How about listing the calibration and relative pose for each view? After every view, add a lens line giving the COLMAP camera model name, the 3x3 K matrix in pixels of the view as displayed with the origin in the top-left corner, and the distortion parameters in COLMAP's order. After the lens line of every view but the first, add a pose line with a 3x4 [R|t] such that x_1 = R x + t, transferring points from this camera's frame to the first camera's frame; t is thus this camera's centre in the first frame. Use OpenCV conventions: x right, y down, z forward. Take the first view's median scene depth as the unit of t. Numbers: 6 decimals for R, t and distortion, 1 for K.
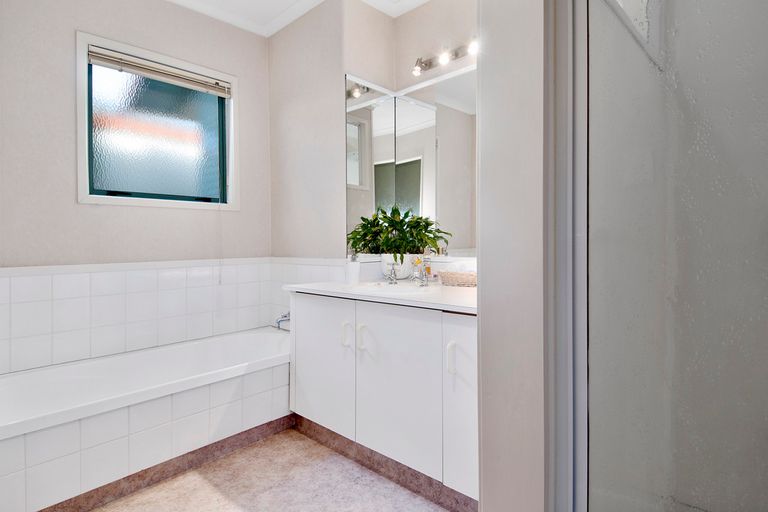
lens RADIAL K [[416.1, 0, 380.2], [0, 416.1, 236.6], [0, 0, 1]] dist [0.000797, -0.000474]
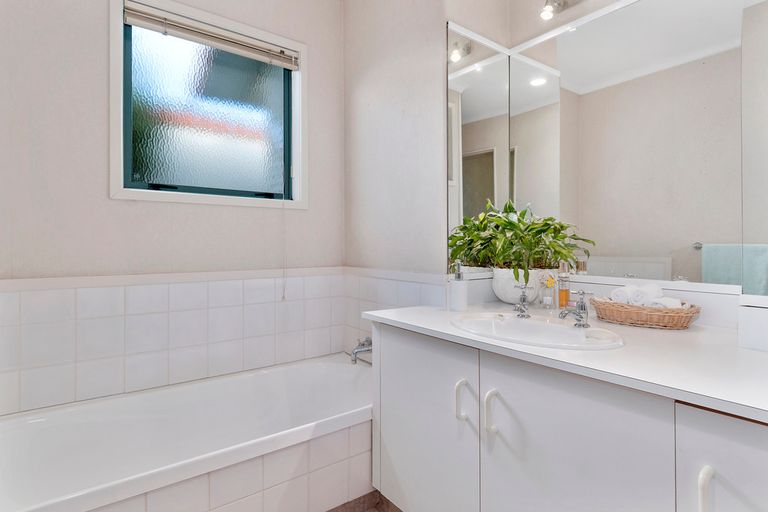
lens RADIAL K [[405.2, 0, 384.5], [0, 405.2, 245.1], [0, 0, 1]] dist [0.000450, 0.000115]
pose [[0.988751, 0.012648, -0.149036, -0.081818], [-0.009319, 0.999692, 0.023019, -0.013387], [0.149281, -0.021372, 0.988564, 0.272431]]
